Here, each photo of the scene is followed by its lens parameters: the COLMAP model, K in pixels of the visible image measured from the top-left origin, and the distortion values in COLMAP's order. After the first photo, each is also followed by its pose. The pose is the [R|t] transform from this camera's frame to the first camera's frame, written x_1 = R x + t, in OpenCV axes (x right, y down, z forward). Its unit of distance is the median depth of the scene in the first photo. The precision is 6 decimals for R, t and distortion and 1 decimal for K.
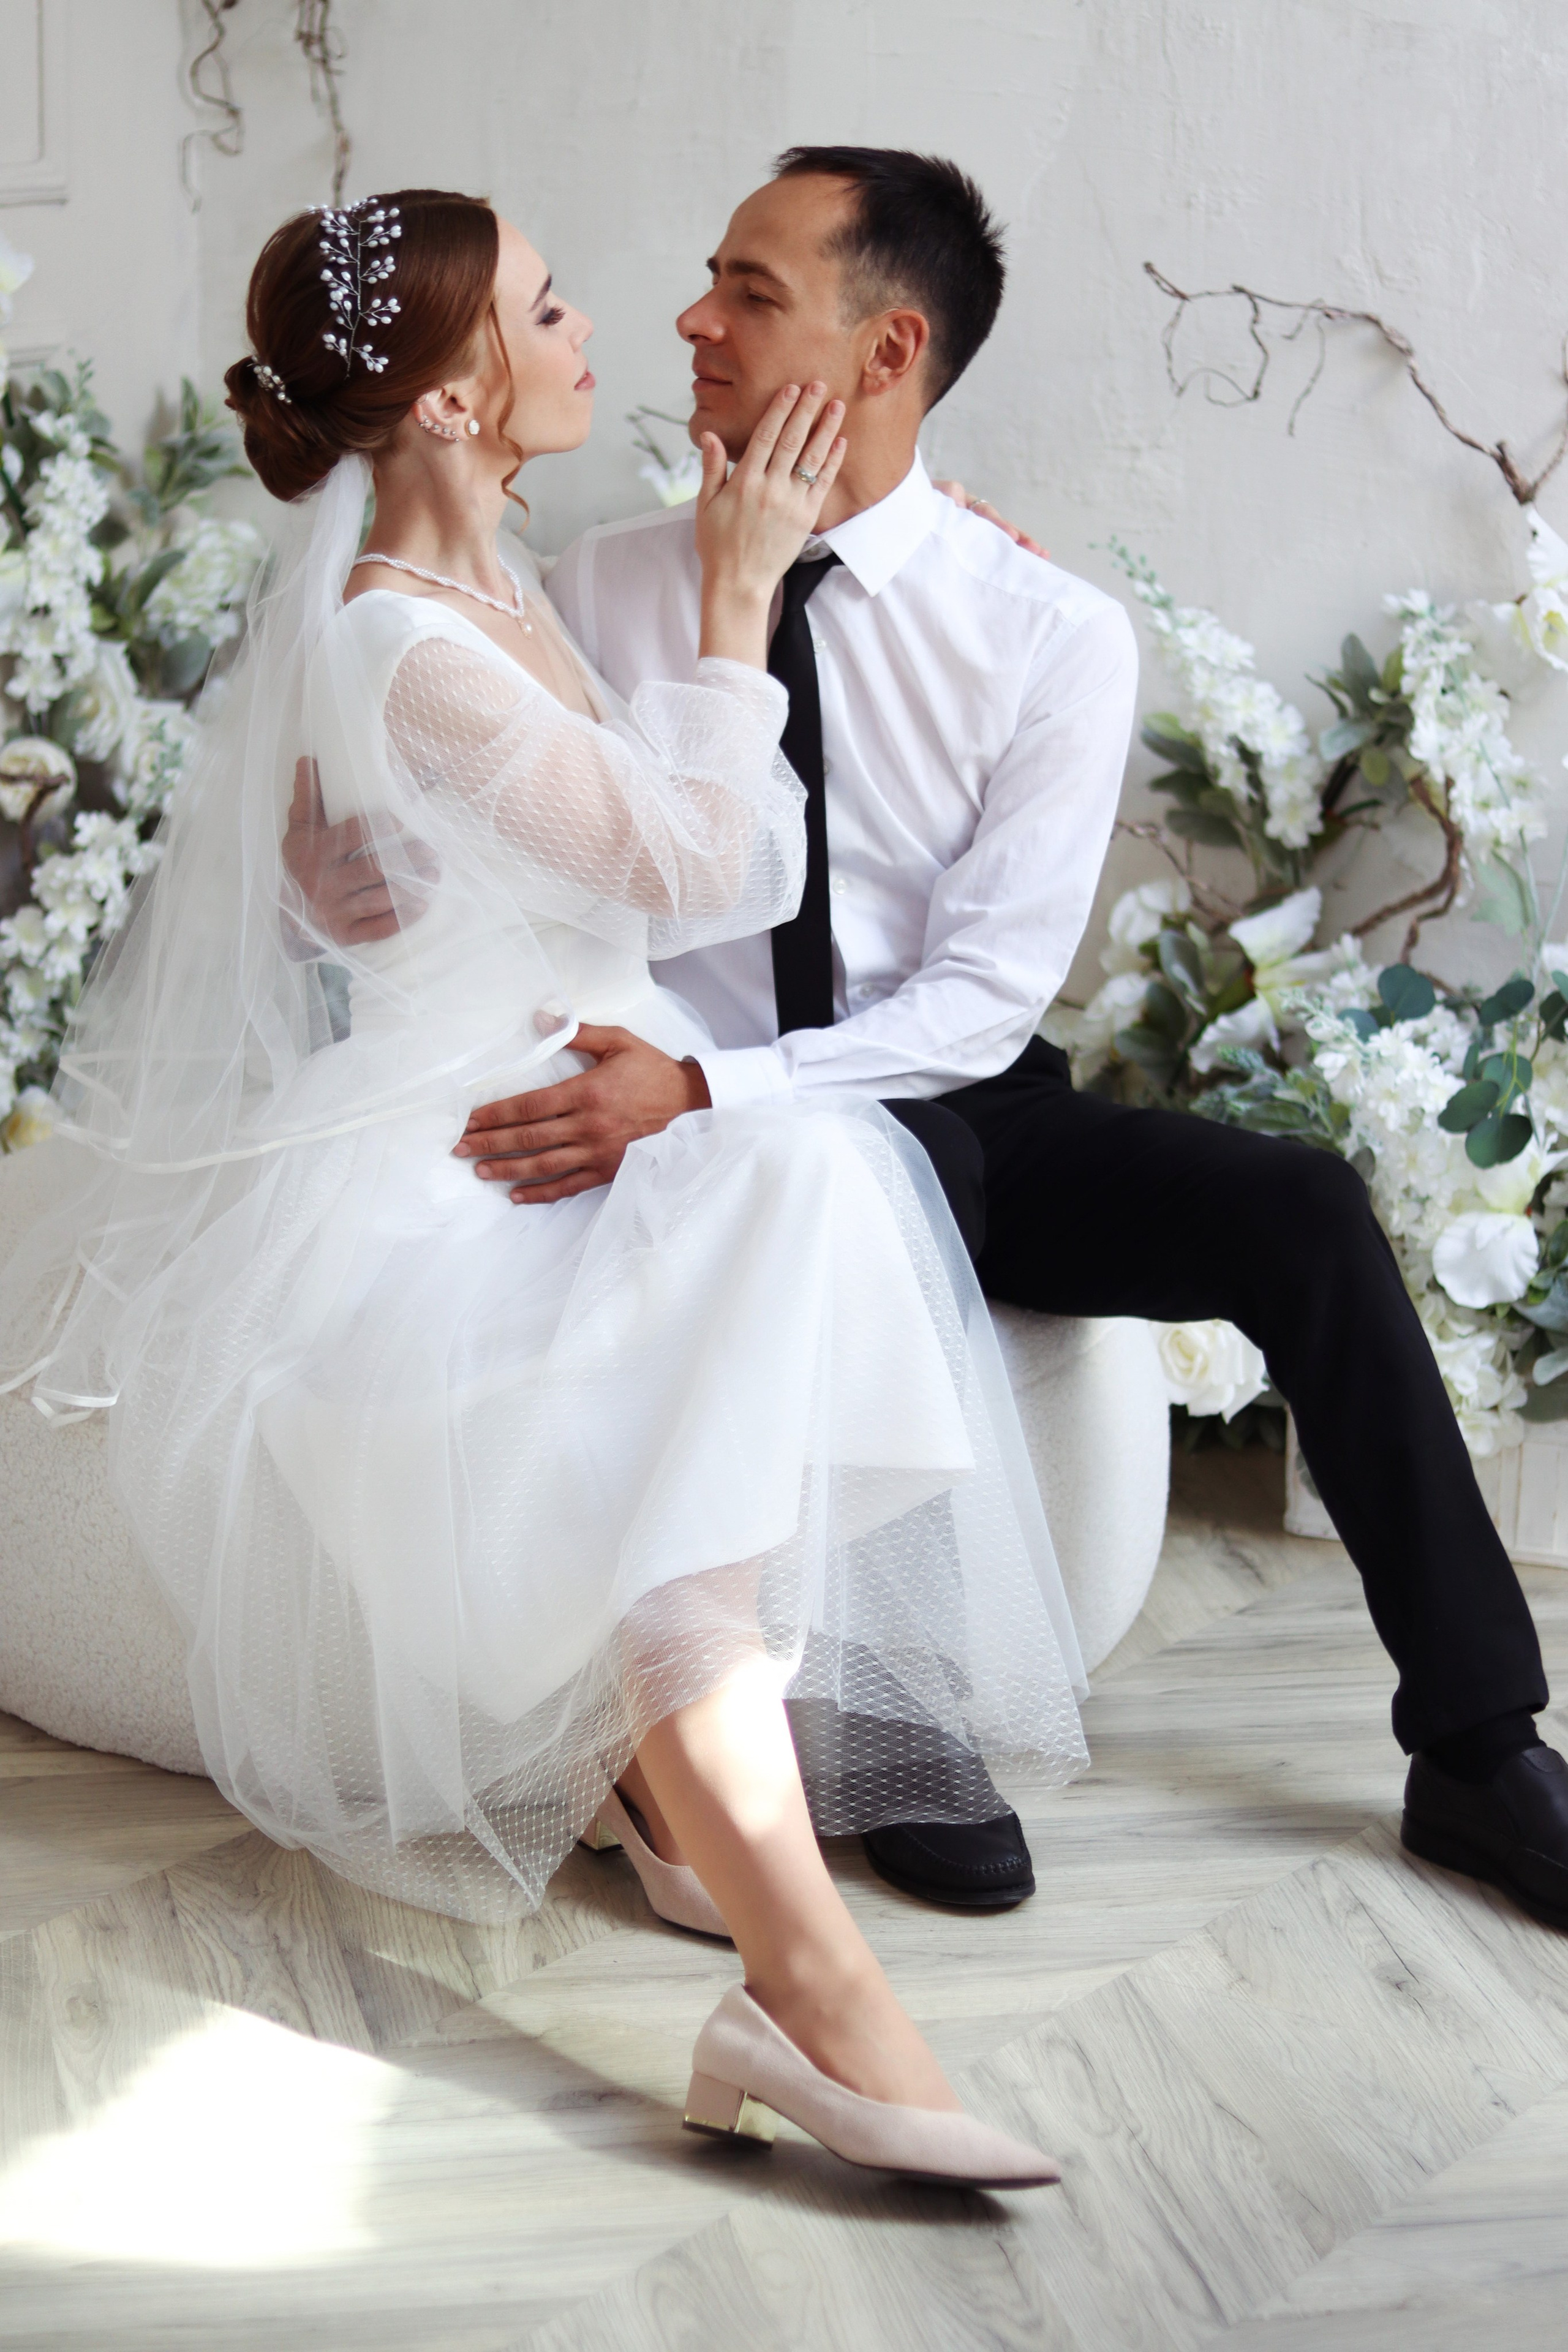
lens RADIAL K [[5490.6, 0, 794.0], [0, 5490.6, 1173.2], [0, 0, 1]] dist [-0.093271, 0.000000]
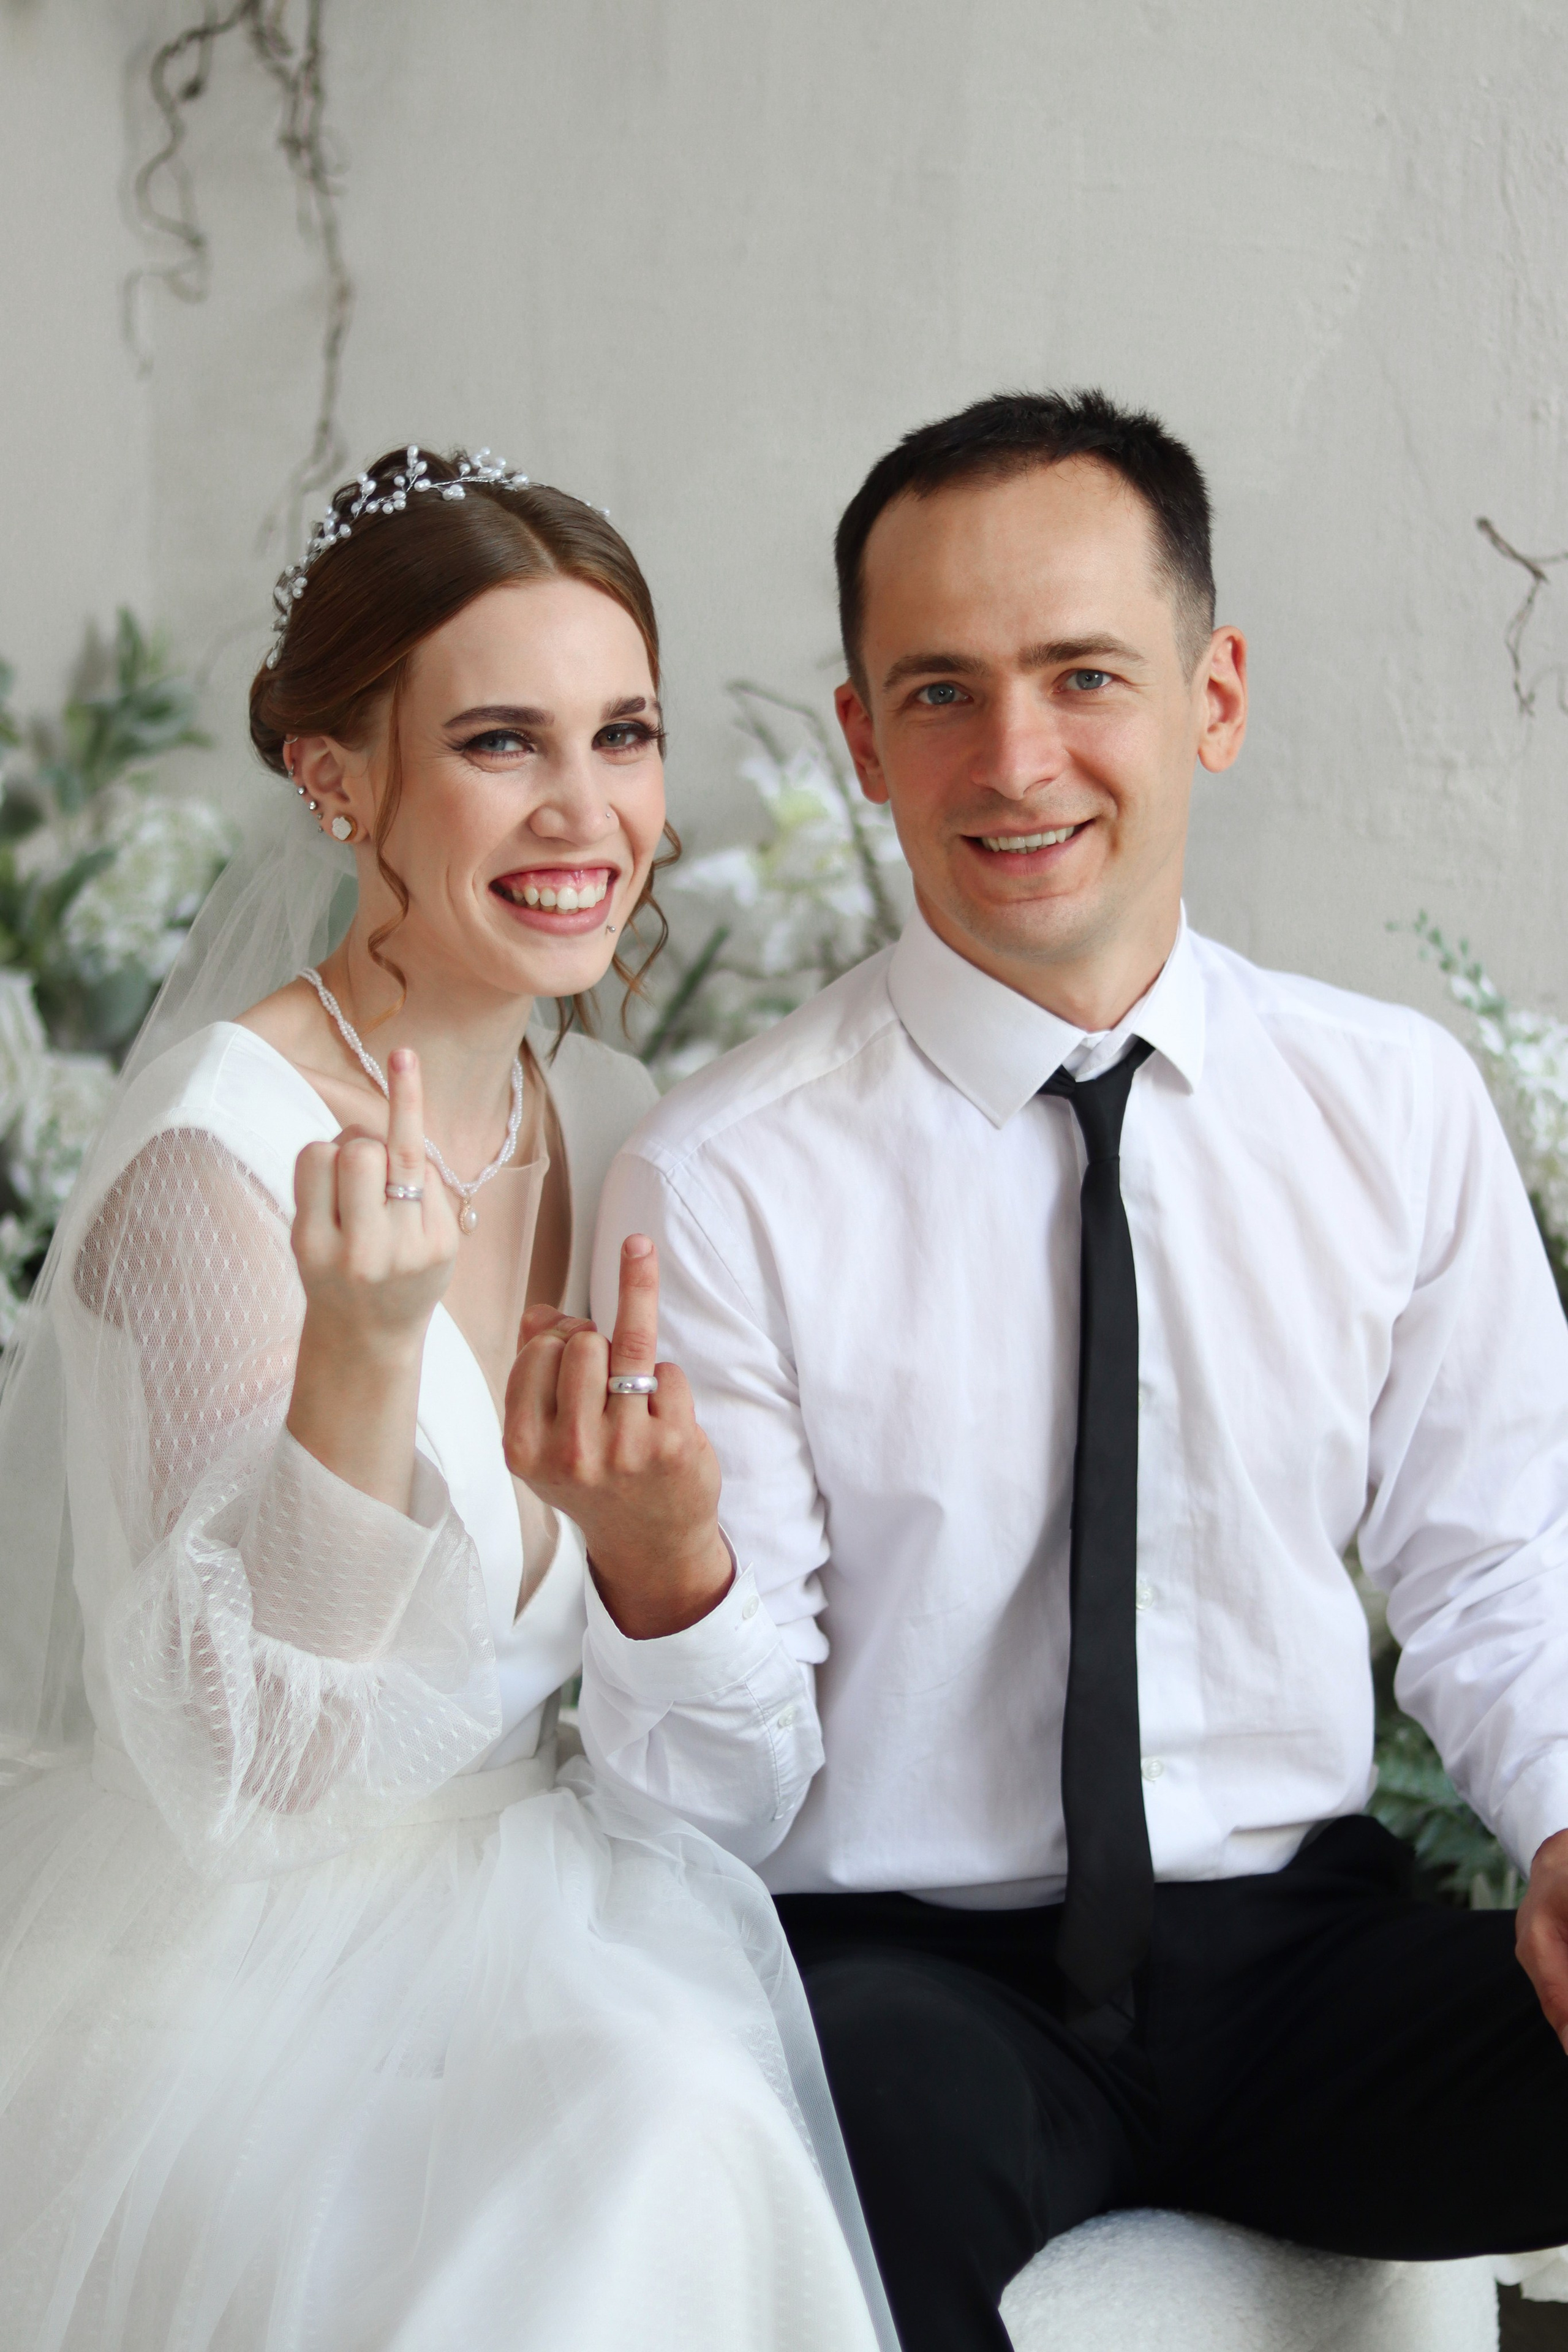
lens RADIAL K [[5490.6, 0, 771.0], [0, 5490.6, 1171.0], [0, 0, 1]] dist [-0.093271, 0.000000]
pose [[0.999175, 0.017903, -0.036444, 0.002700], [-0.017872, 0.999840, 0.001181, -0.078846], [0.036460, -0.000528, 0.999335, 0.299043]]
